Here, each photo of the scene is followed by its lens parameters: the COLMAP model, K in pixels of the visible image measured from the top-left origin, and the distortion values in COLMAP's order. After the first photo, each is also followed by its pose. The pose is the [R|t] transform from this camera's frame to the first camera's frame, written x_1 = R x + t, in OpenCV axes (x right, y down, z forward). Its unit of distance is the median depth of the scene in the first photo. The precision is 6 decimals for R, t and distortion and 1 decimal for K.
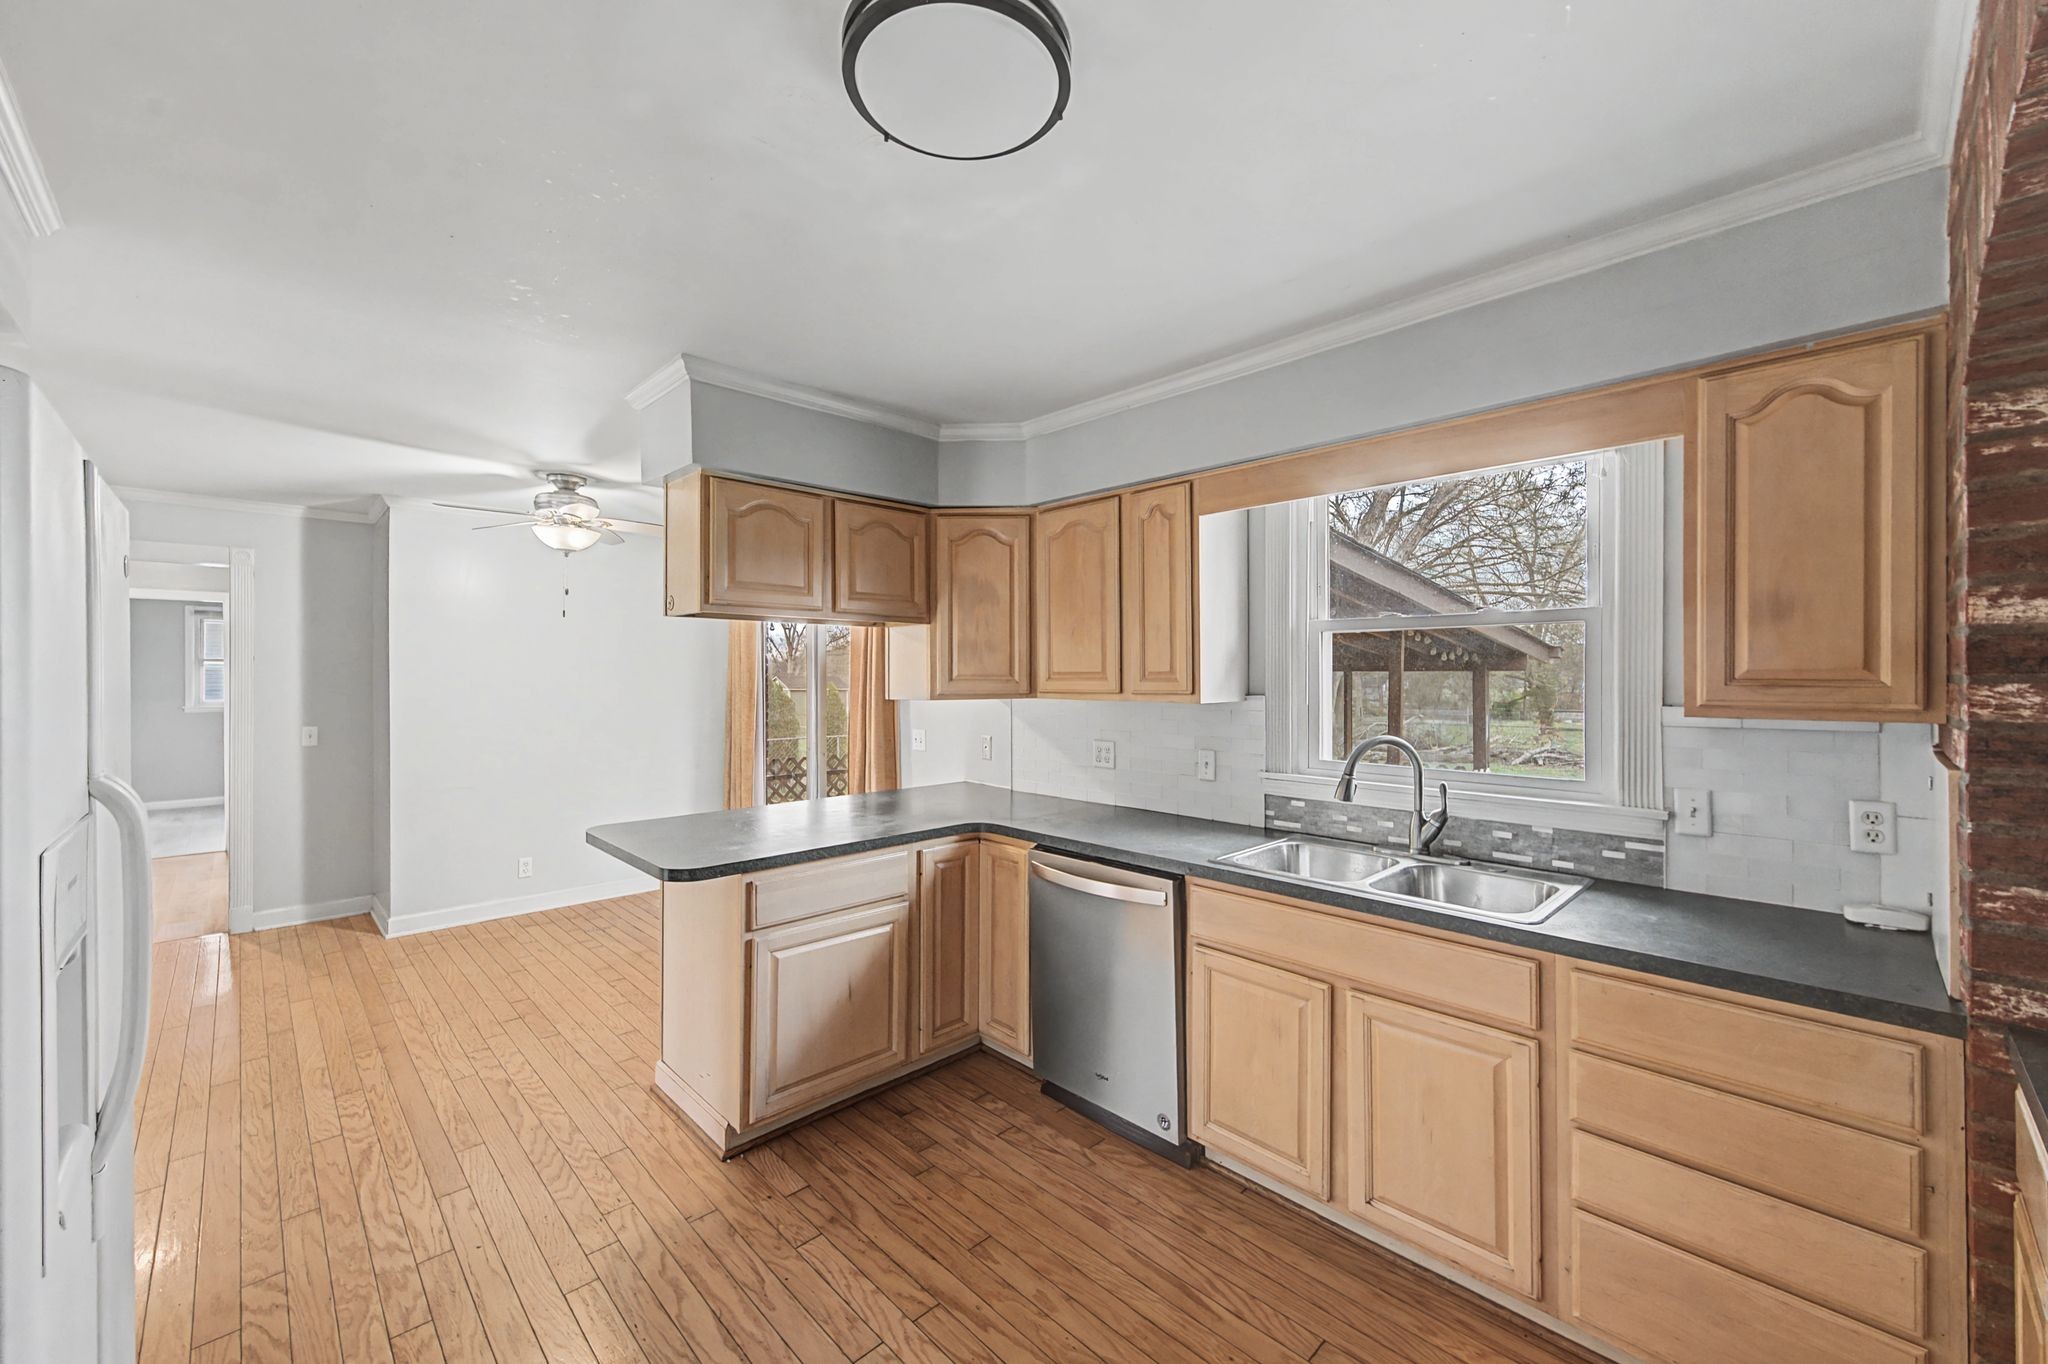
lens RADIAL K [[814.4, 0, 1042.2], [0, 814.4, 672.7], [0, 0, 1]] dist [0.006078, -0.000857]
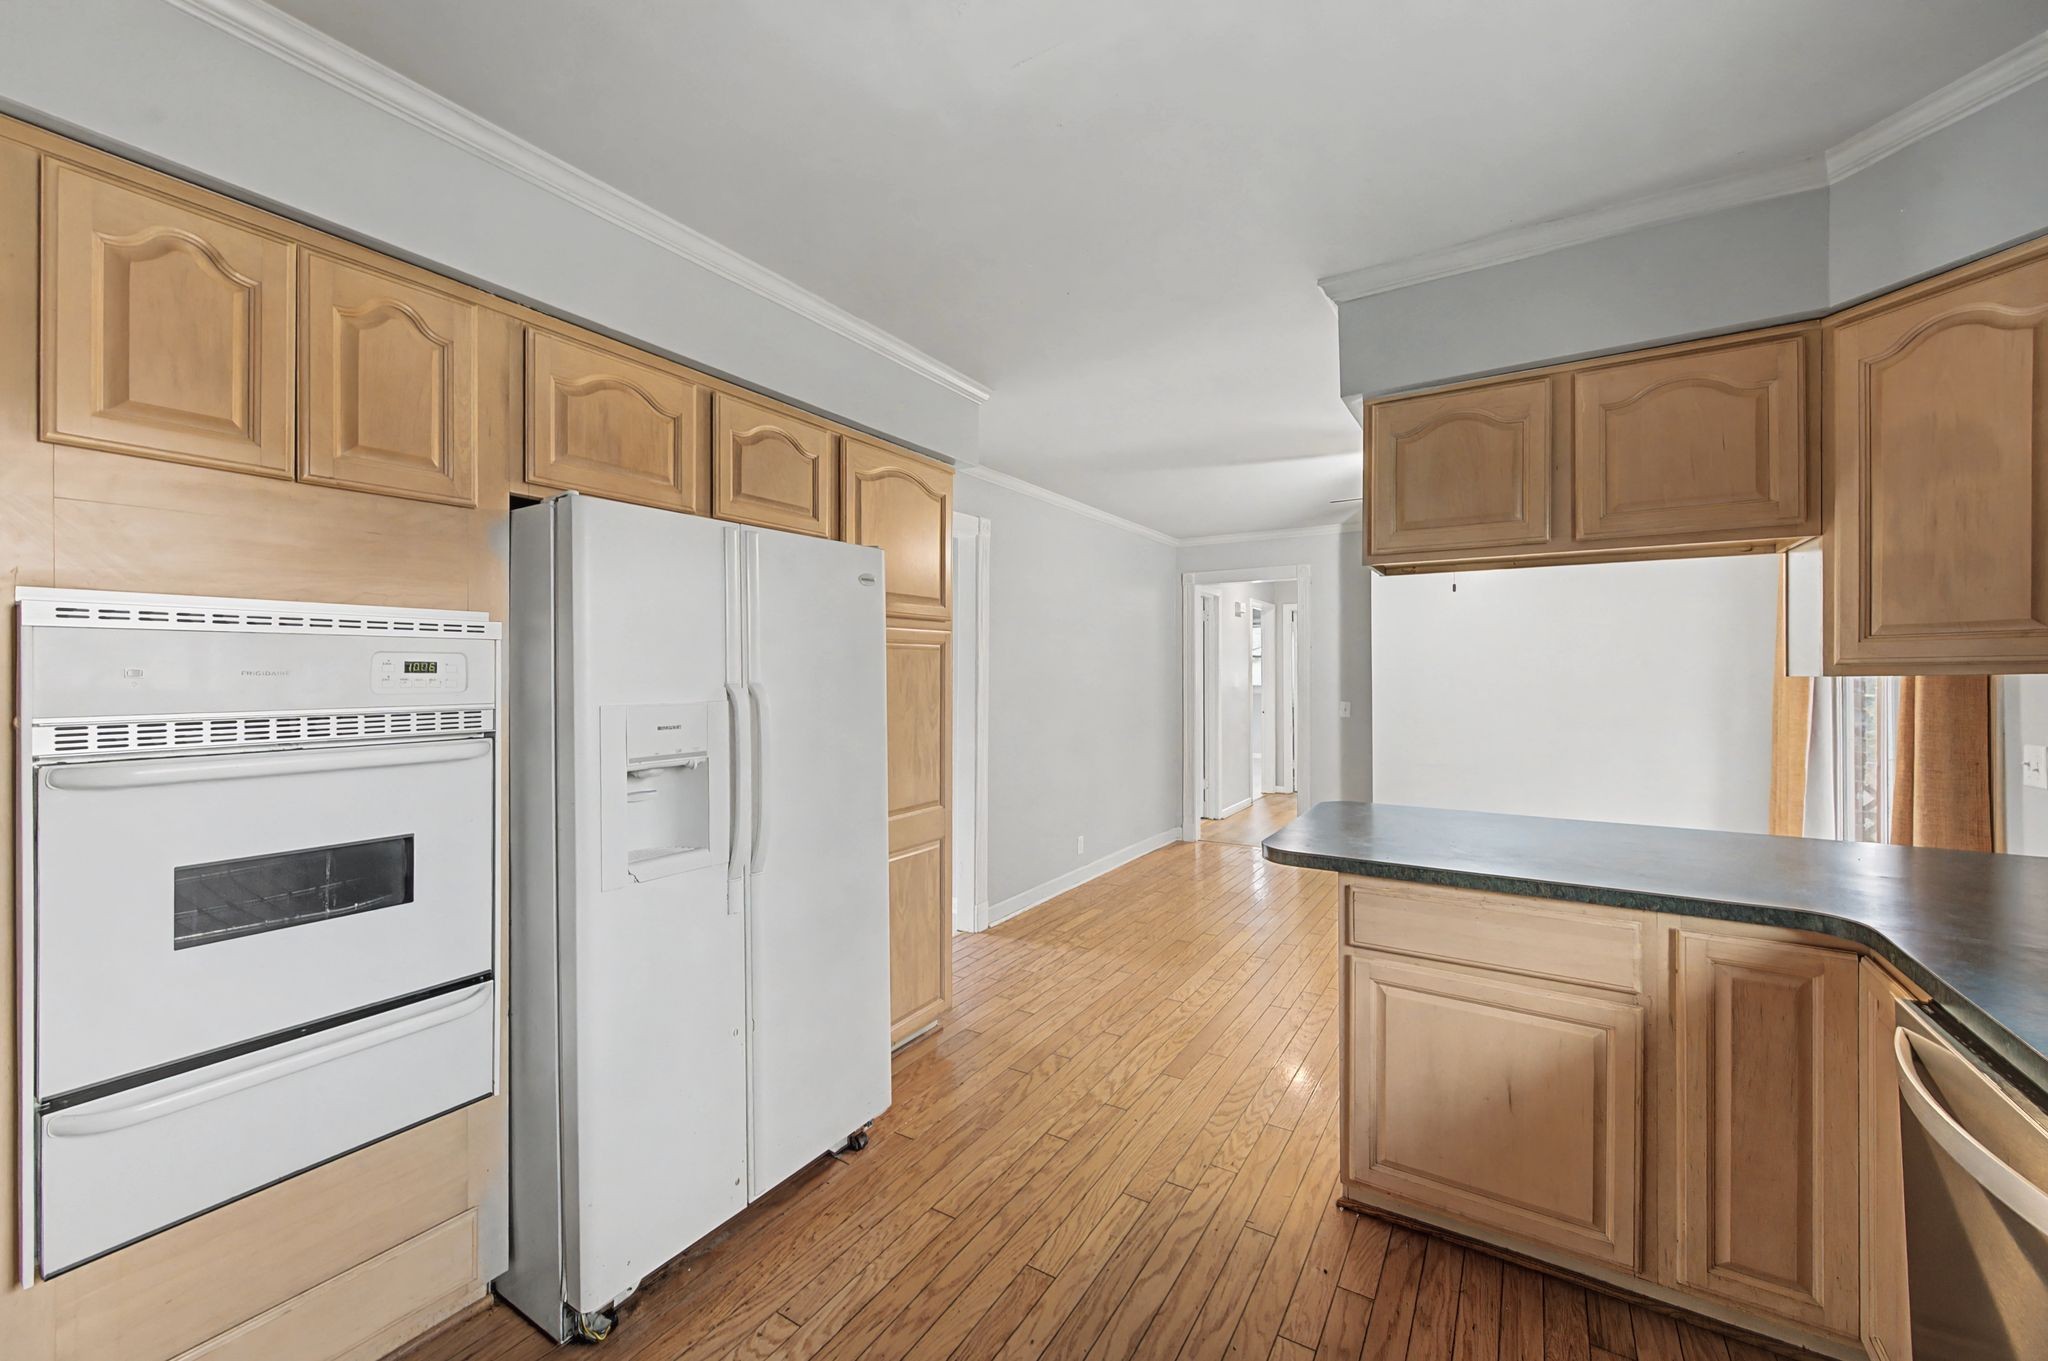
lens RADIAL K [[814.4, 0, 1015.1], [0, 814.4, 674.5], [0, 0, 1]] dist [0.006078, -0.000857]
pose [[0.217129, 0.004897, -0.976131, 0.331228], [0.000329, 0.999987, 0.005090, 0.035628], [0.976143, -0.001427, 0.217125, 0.440592]]
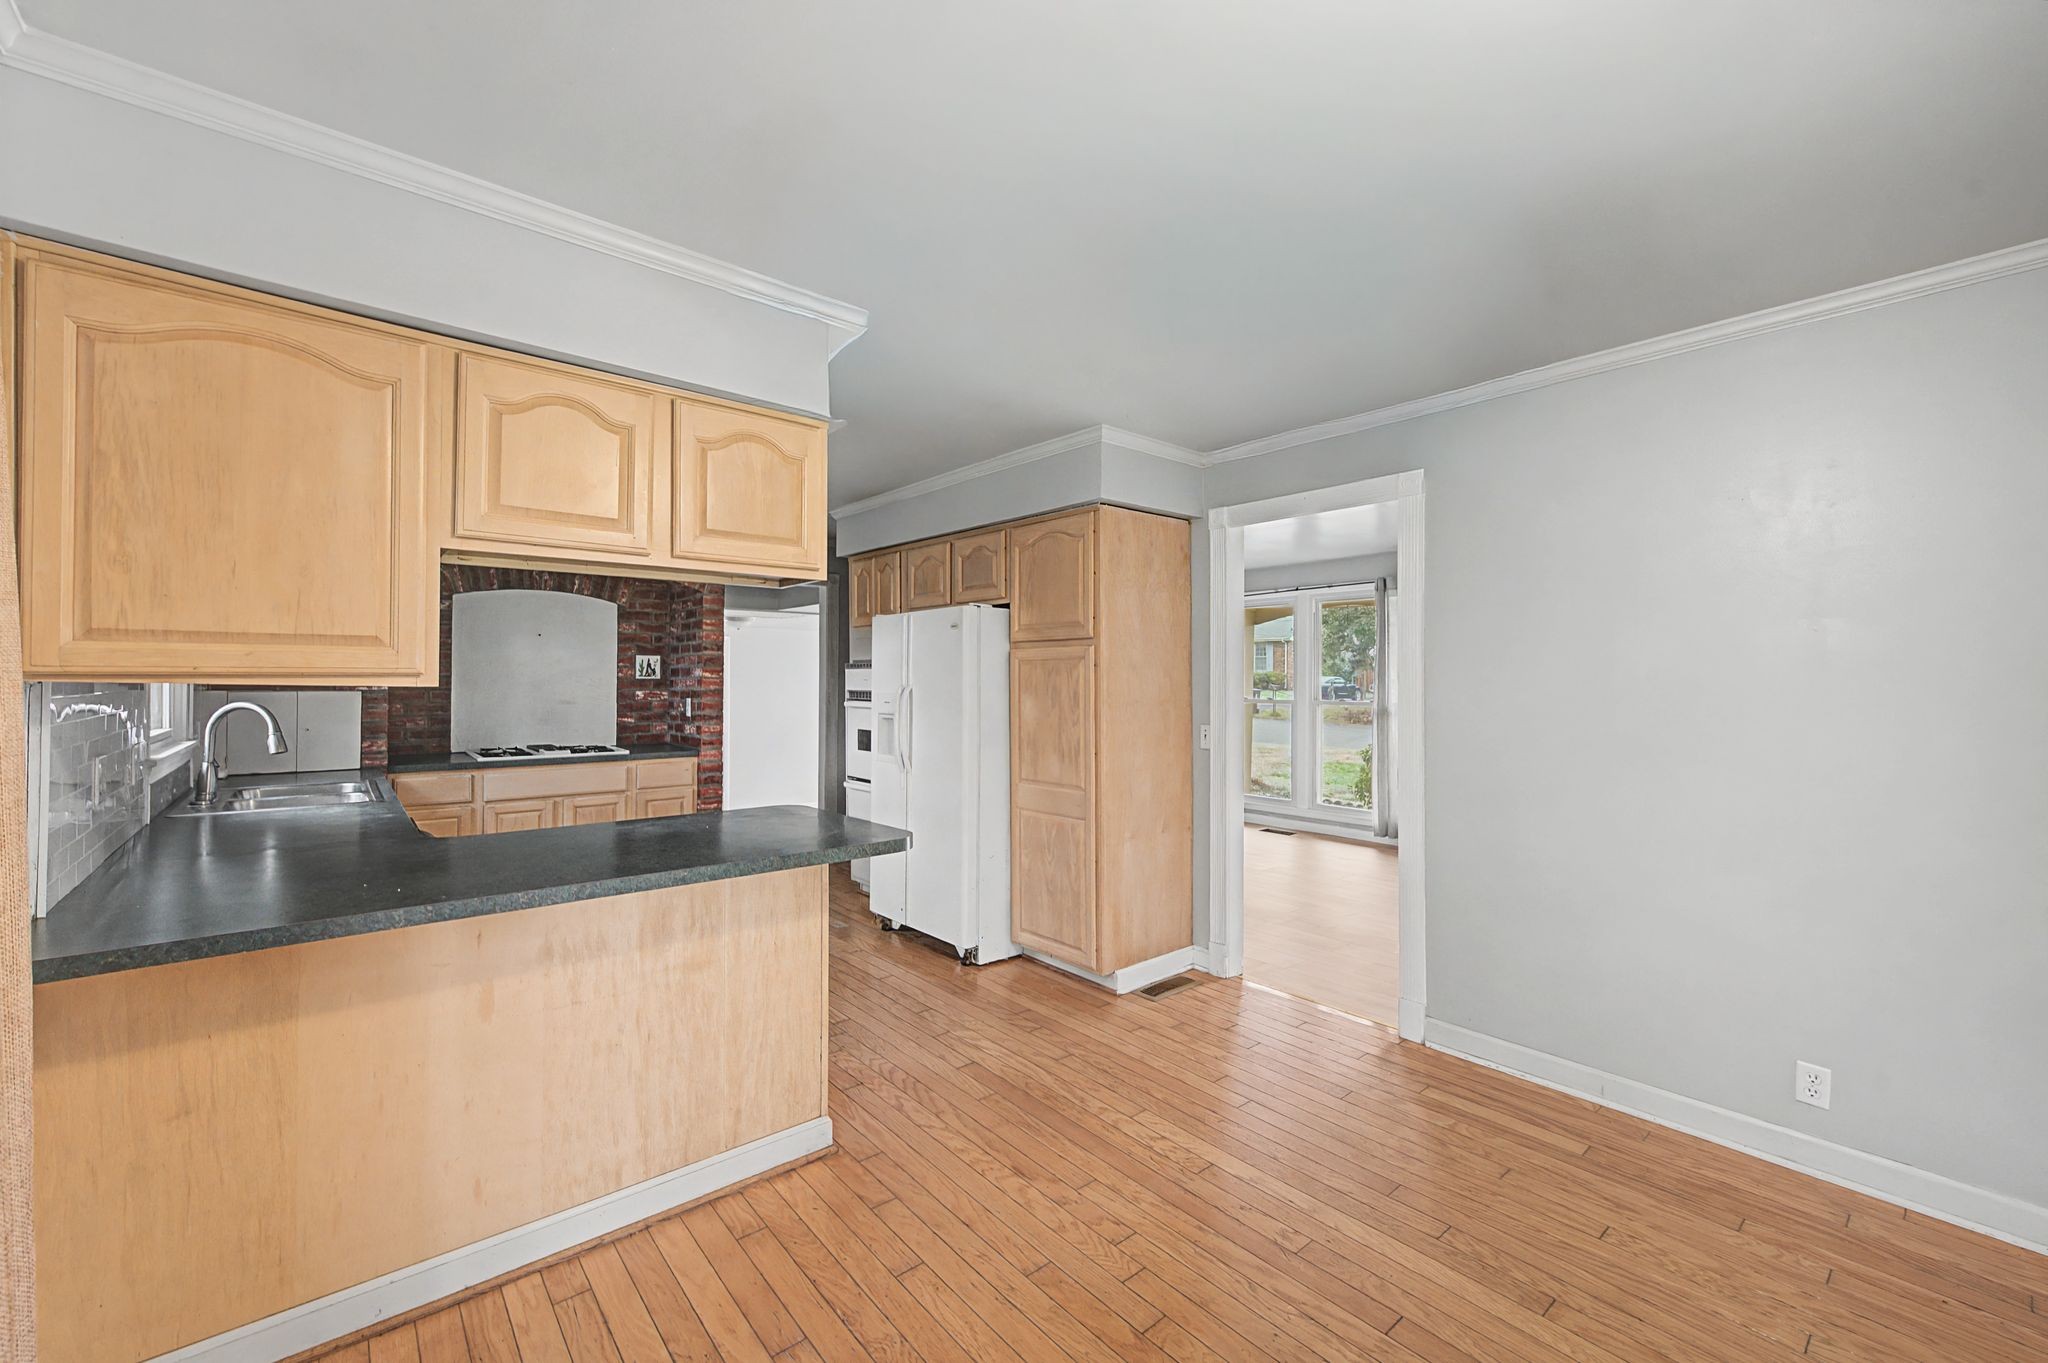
lens RADIAL K [[814.4, 0, 1026.3], [0, 814.4, 675.8], [0, 0, 1]] dist [0.006078, -0.000857]
pose [[-0.996638, -0.005232, 0.081767, -0.773820], [-0.006052, 0.999934, -0.009789, 0.043898], [-0.081710, -0.010251, -0.996603, 1.904214]]
